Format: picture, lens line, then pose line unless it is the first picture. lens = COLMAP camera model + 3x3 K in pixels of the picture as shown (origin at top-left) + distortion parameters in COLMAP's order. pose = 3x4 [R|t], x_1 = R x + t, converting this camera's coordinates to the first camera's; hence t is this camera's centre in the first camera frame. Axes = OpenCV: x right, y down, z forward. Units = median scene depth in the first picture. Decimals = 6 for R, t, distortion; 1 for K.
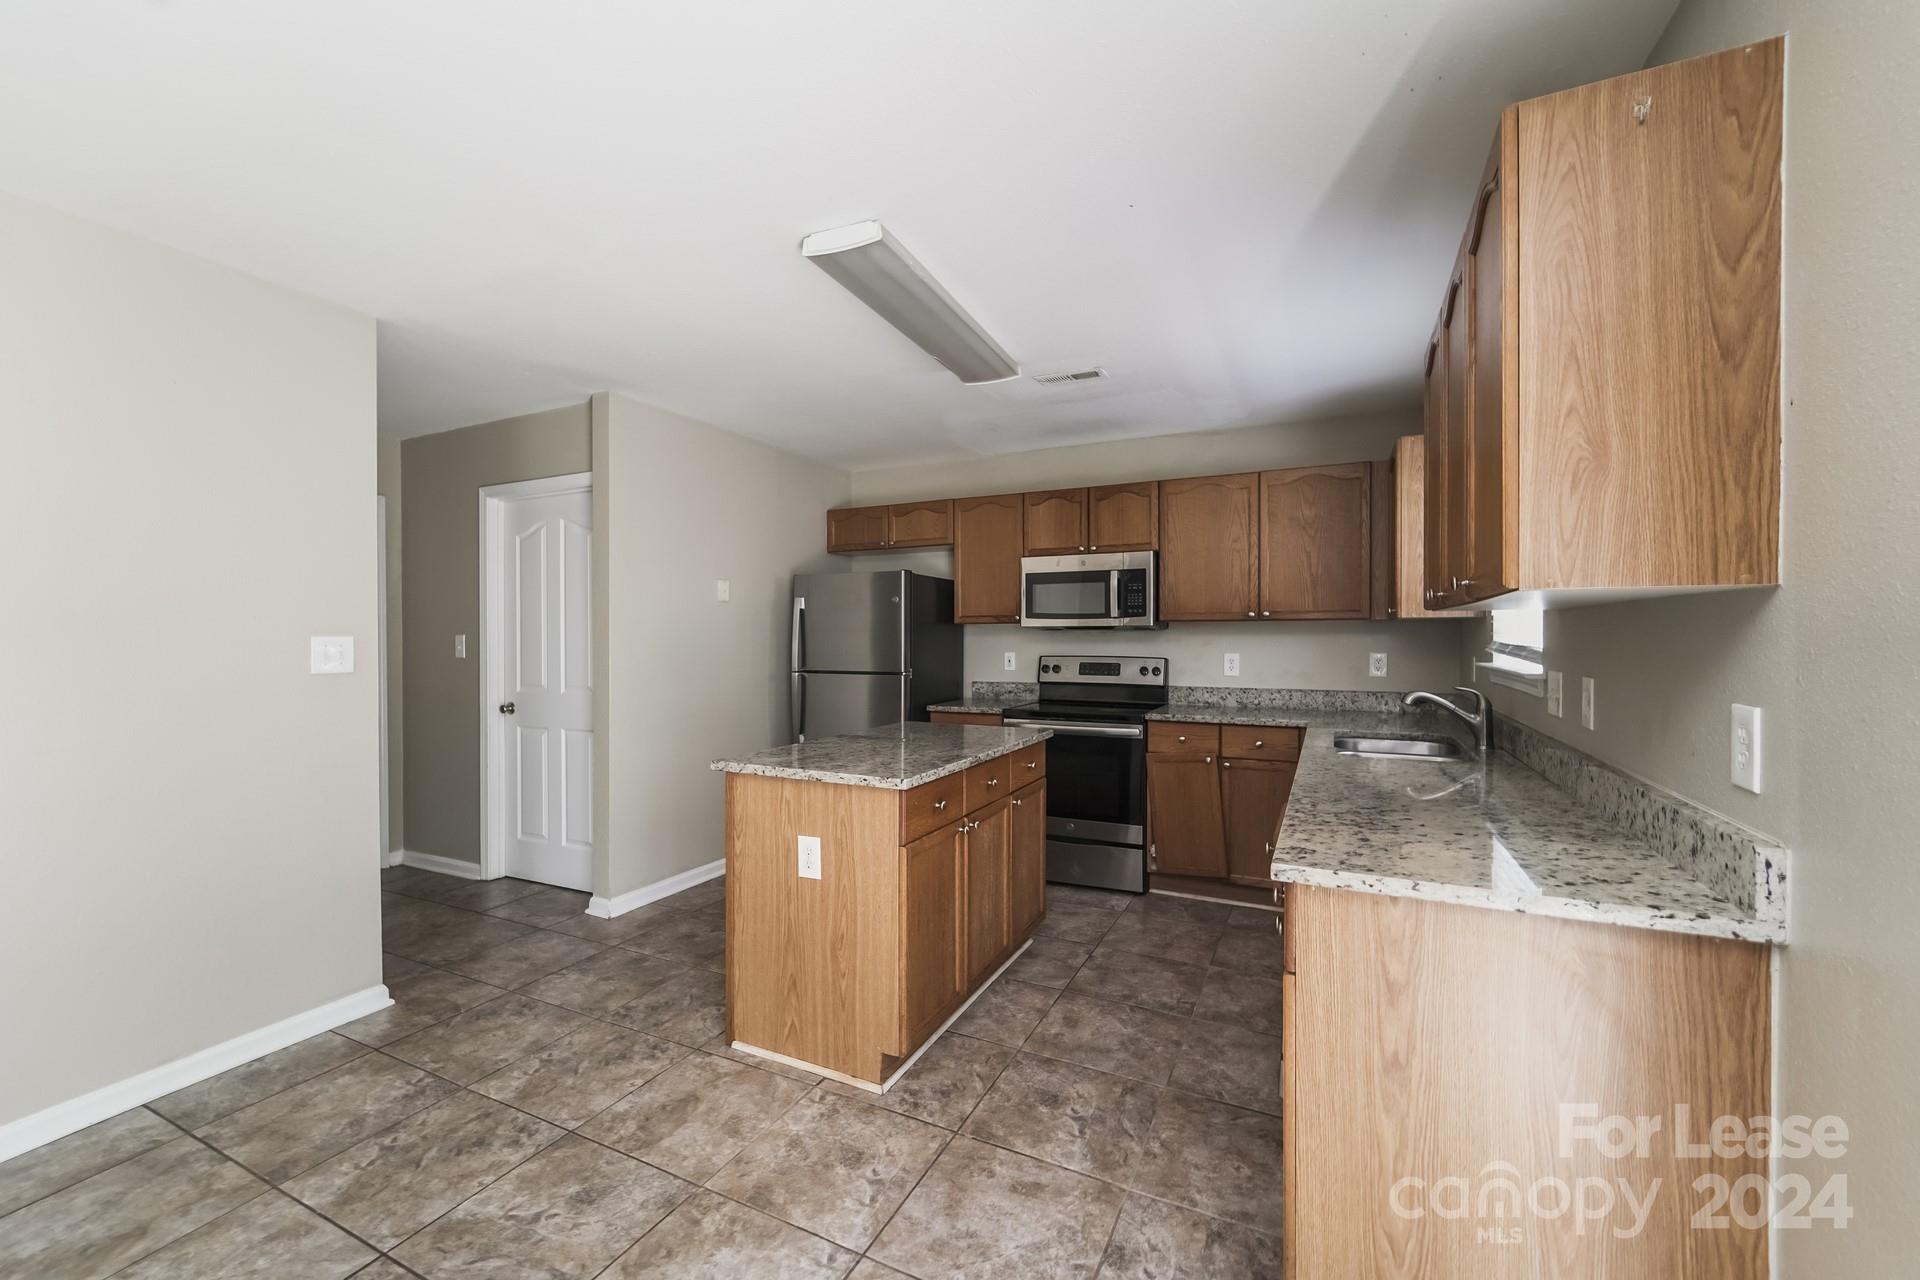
lens RADIAL K [[780.4, 0, 960.0], [0, 780.4, 640.0], [0, 0, 1]] dist [-0.001794, 0.000117]
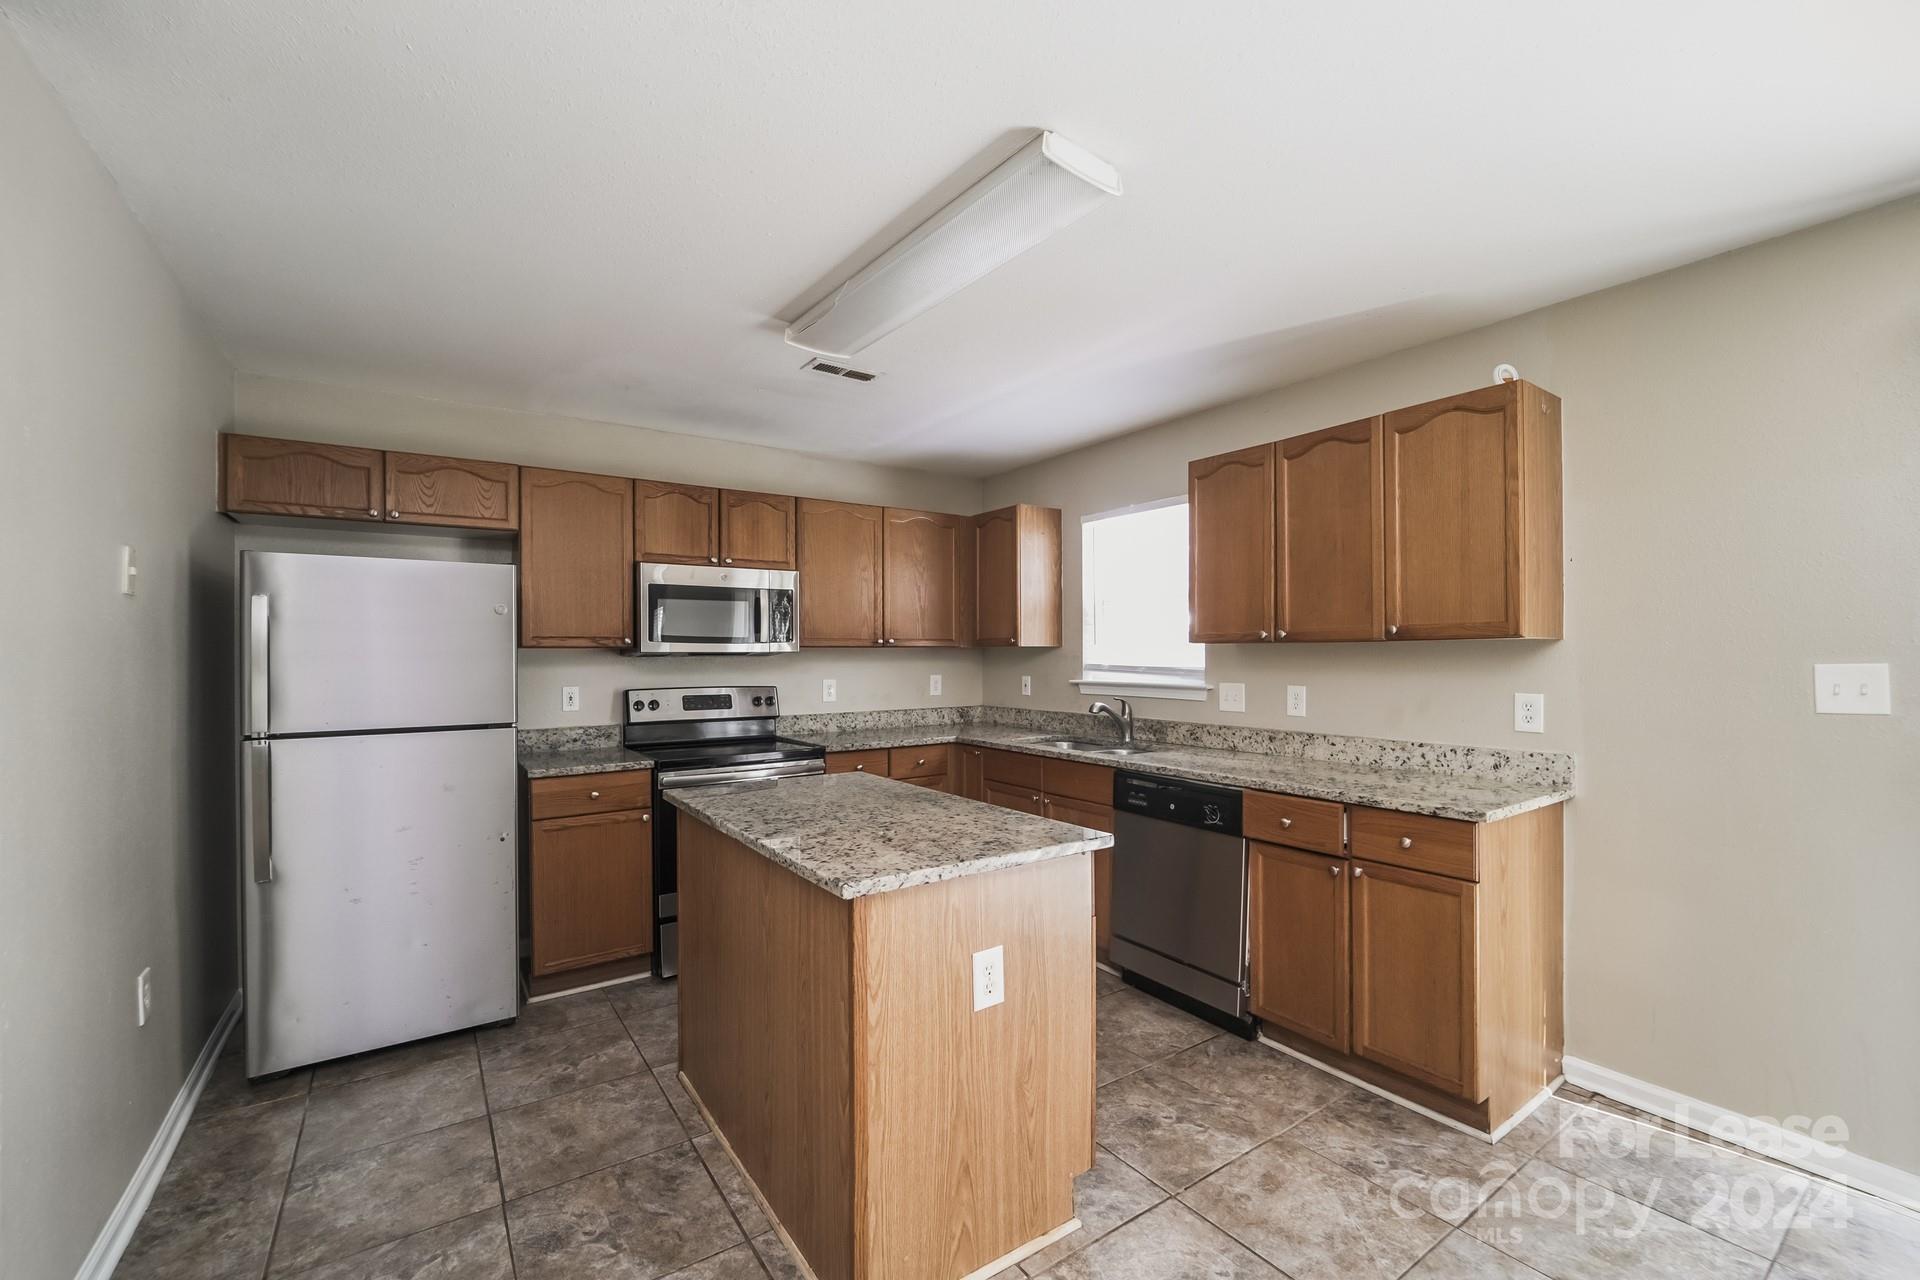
lens RADIAL K [[772.3, 0, 953.6], [0, 772.3, 654.2], [0, 0, 1]] dist [-0.024648, -0.000155]
pose [[0.494603, 0.001455, 0.869118, -0.476248], [0.011742, 0.999896, -0.008356, -0.005554], [-0.869040, 0.014338, 0.494534, 0.396294]]
